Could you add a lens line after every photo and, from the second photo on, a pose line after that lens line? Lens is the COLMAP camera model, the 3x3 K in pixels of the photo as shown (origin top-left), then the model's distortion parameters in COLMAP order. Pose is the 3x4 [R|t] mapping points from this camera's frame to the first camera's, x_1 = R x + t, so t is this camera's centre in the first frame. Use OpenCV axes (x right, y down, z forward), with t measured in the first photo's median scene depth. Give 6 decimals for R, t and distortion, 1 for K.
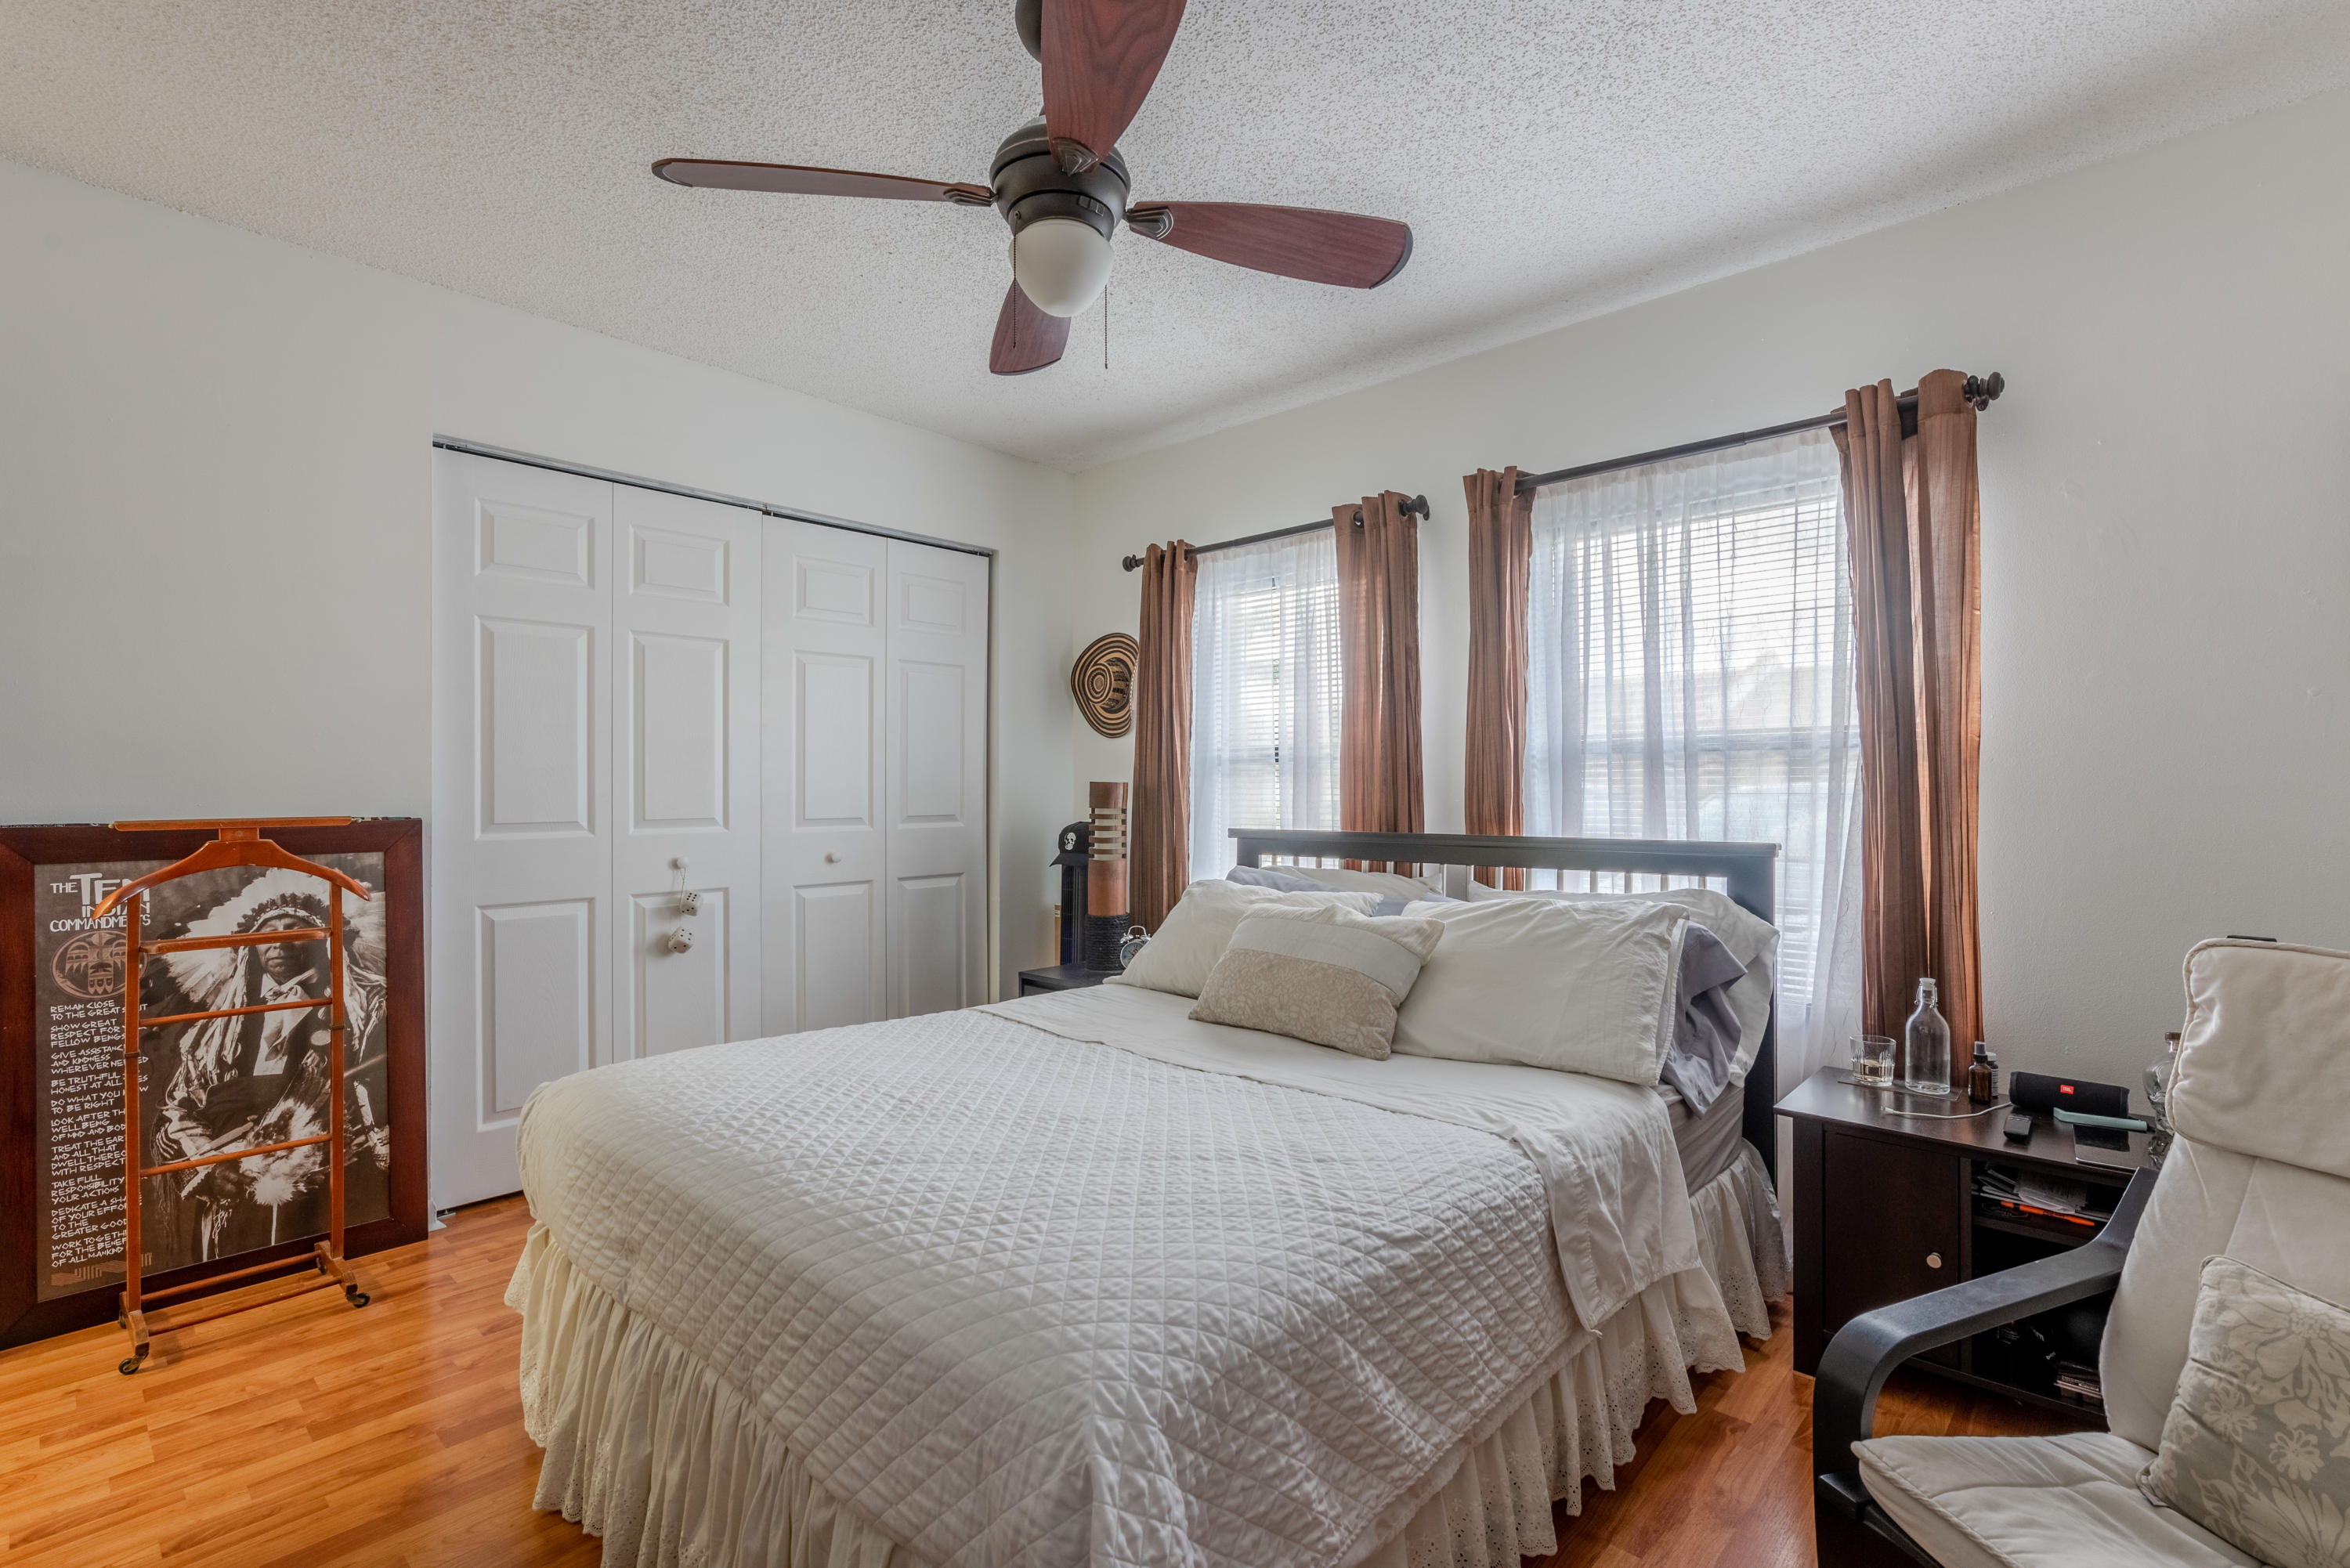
lens RADIAL K [[1131.1, 0, 1191.6], [0, 1131.1, 791.3], [0, 0, 1]] dist [0.023091, -0.012537]
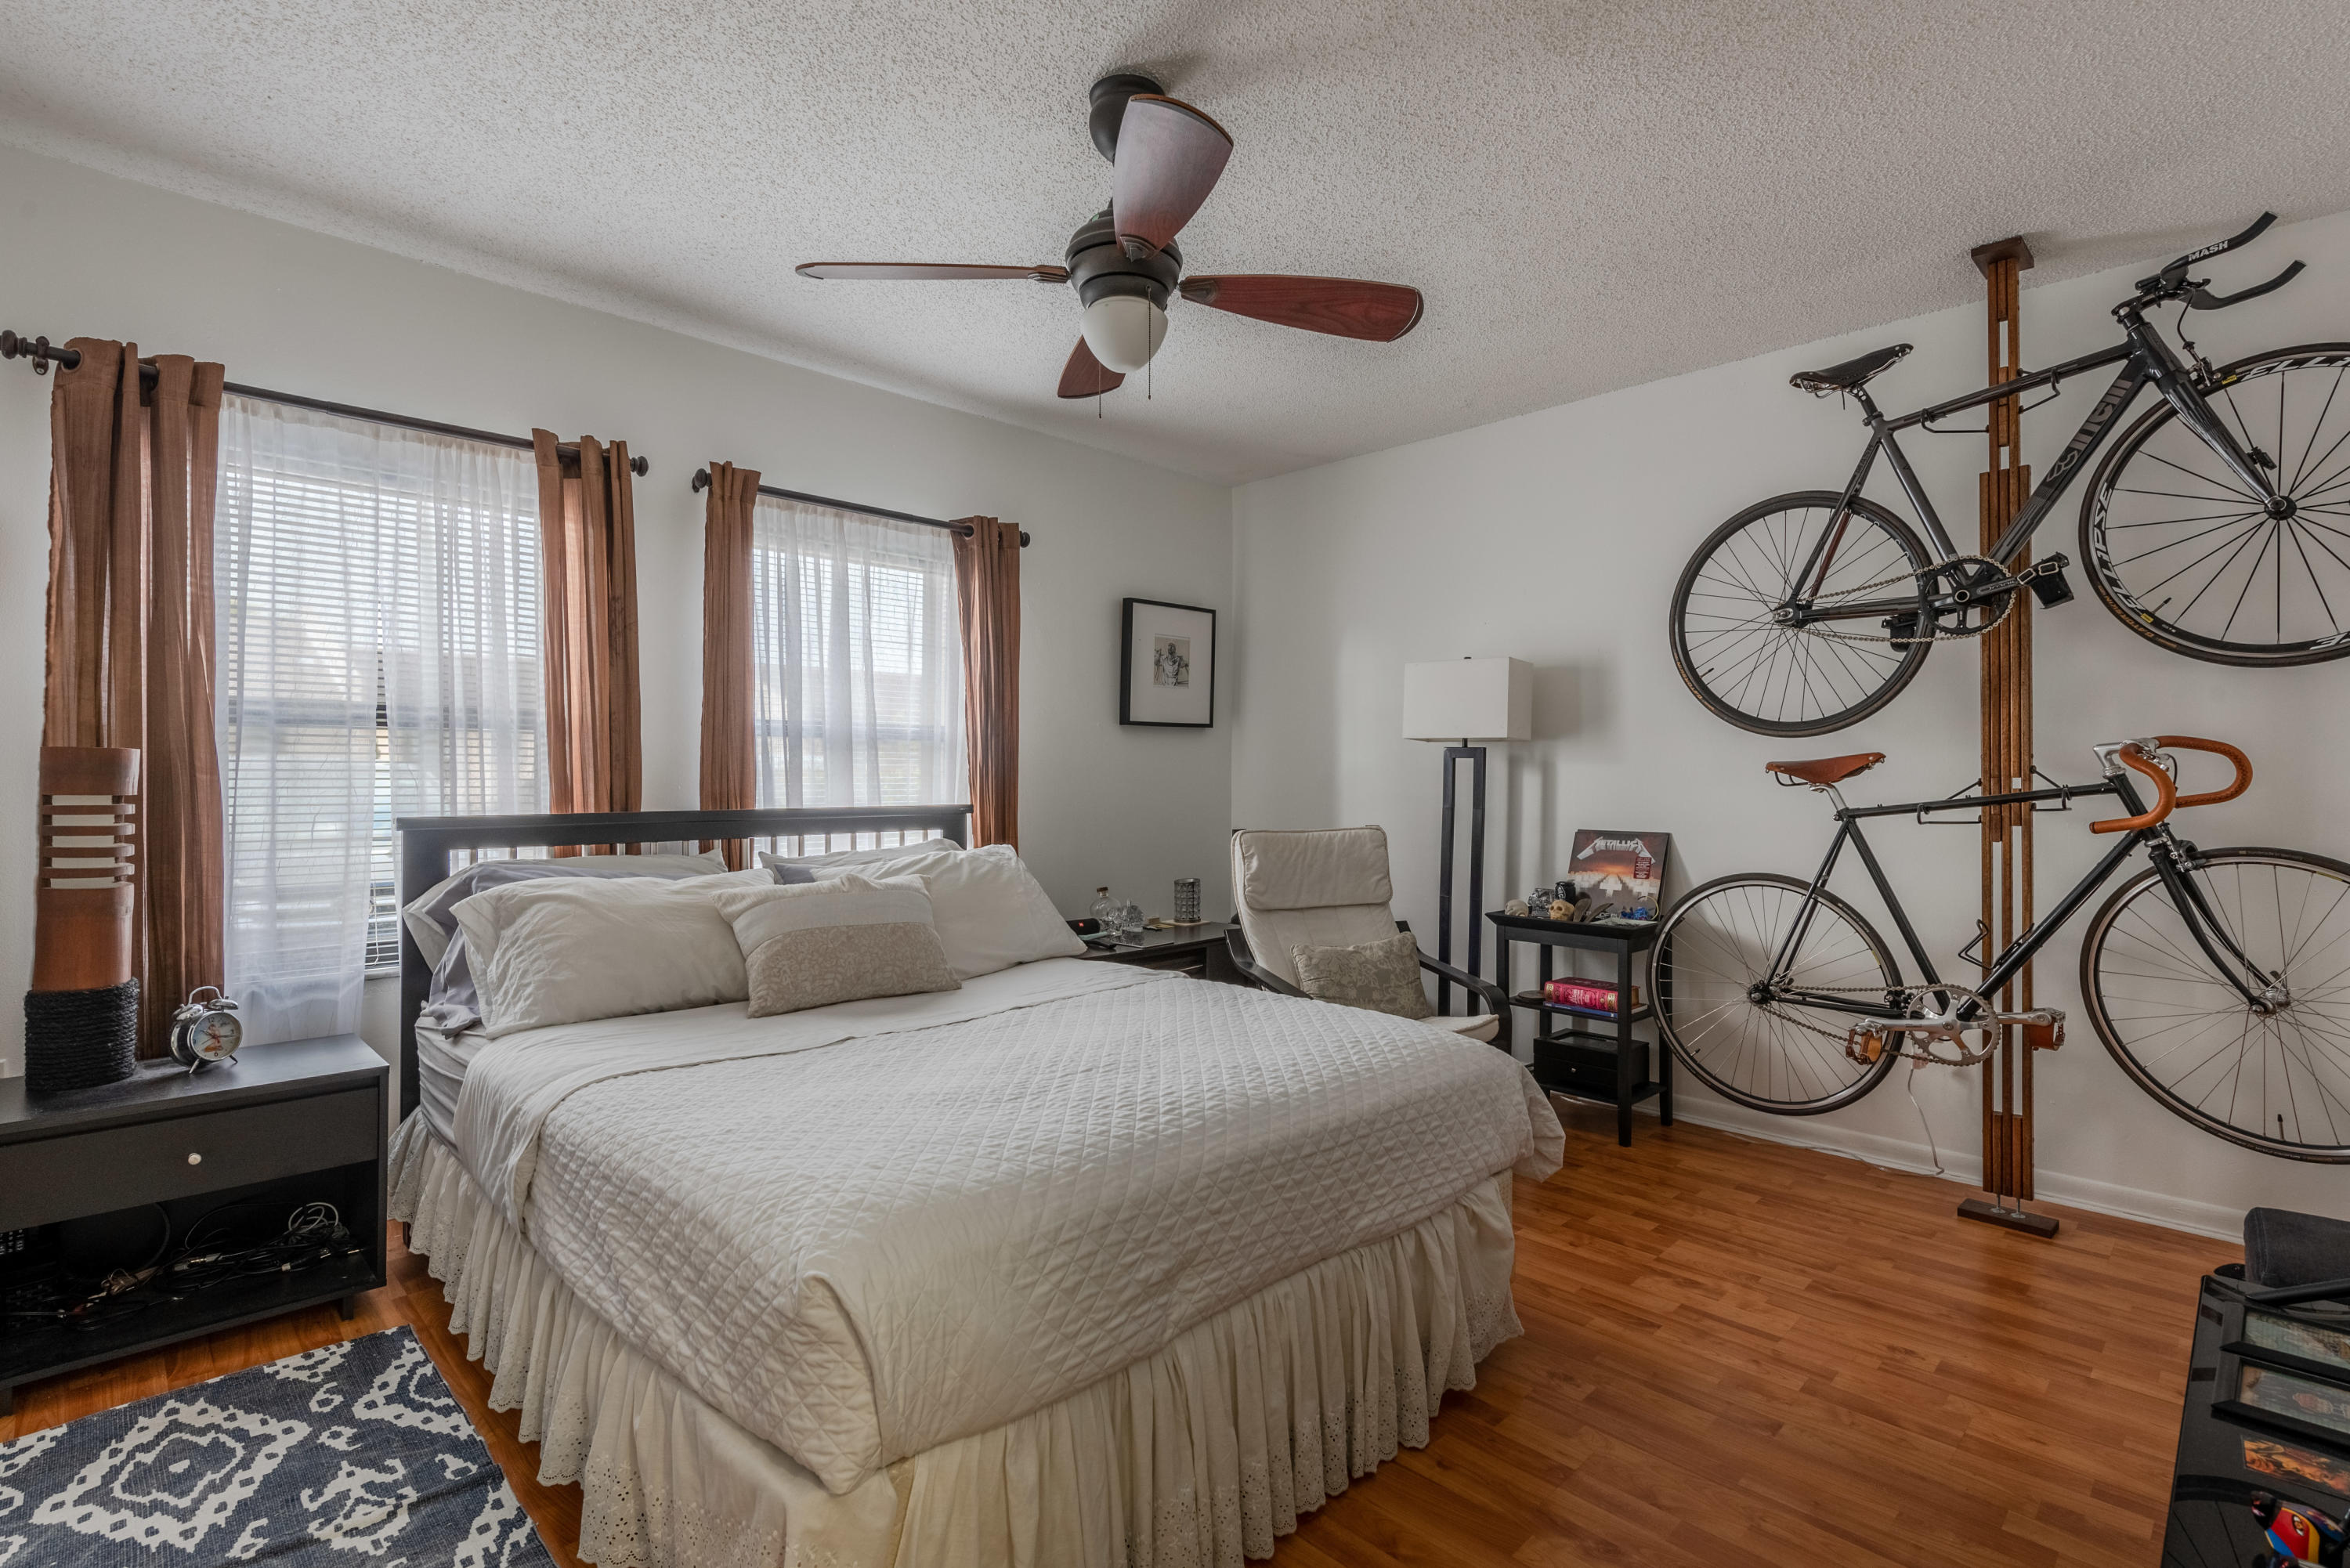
lens RADIAL K [[1131.1, 0, 1191.6], [0, 1131.1, 791.3], [0, 0, 1]] dist [0.023091, -0.012537]
pose [[-0.003684, -0.018289, 0.999826, -0.791958], [-0.004450, 0.999823, 0.018272, 0.000465], [-0.999983, -0.004382, -0.003765, 0.564079]]
